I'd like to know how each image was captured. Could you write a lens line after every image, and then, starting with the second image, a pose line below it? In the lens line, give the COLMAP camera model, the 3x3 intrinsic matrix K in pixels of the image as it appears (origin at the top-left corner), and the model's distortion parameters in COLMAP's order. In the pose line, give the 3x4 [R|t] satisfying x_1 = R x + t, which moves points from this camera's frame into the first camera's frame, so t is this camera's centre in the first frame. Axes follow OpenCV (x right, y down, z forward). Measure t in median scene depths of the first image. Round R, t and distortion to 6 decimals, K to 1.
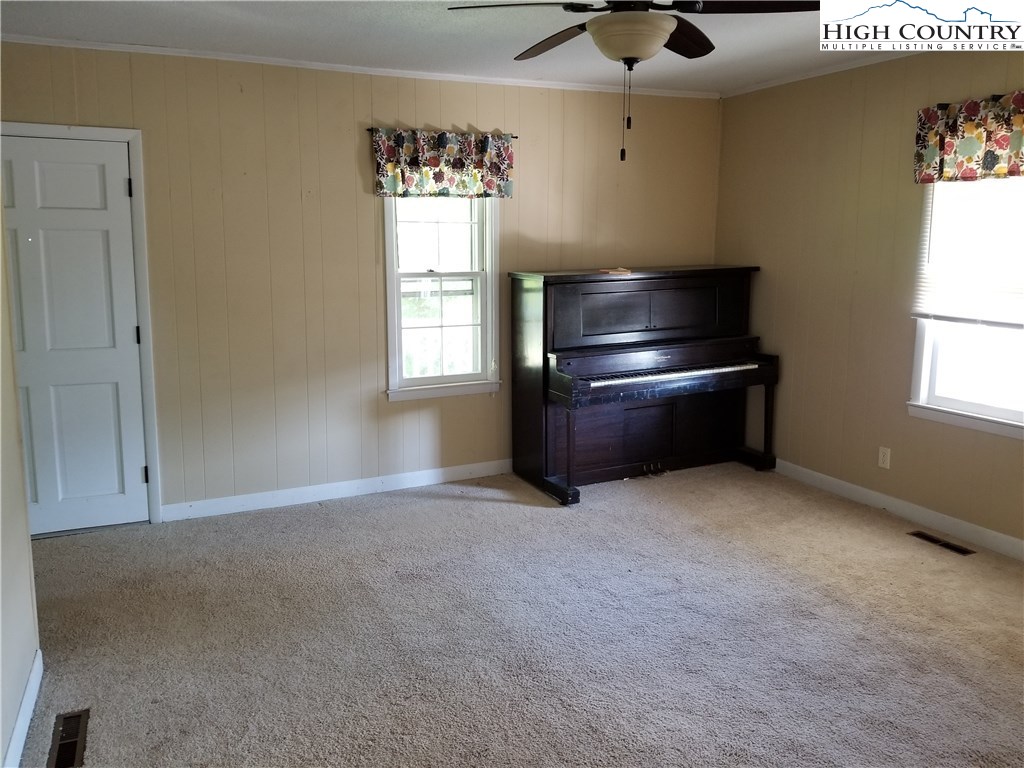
lens RADIAL K [[847.4, 0, 512.5], [0, 847.4, 382.8], [0, 0, 1]] dist [0.091047, -0.086461]
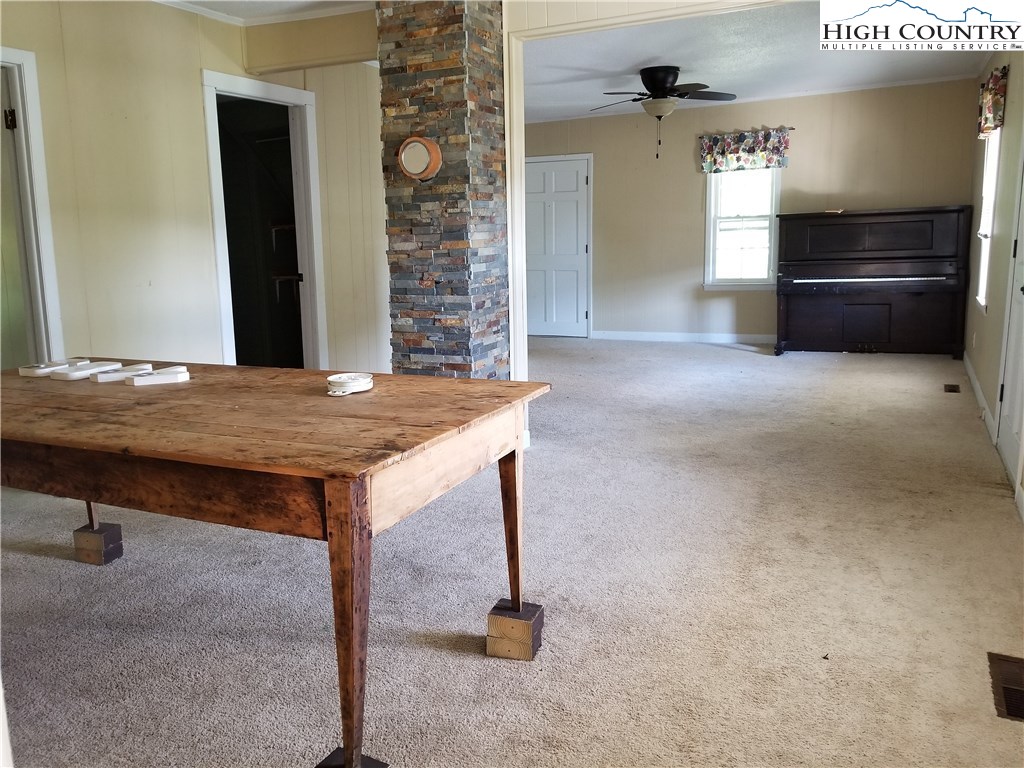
lens RADIAL K [[847.4, 0, 511.9], [0, 847.4, 381.2], [0, 0, 1]] dist [0.091047, -0.086461]
pose [[0.616415, 0.124471, -0.777522, 1.011946], [-0.098371, 0.991864, 0.080797, 0.105402], [0.781253, 0.026681, 0.623644, -0.412596]]
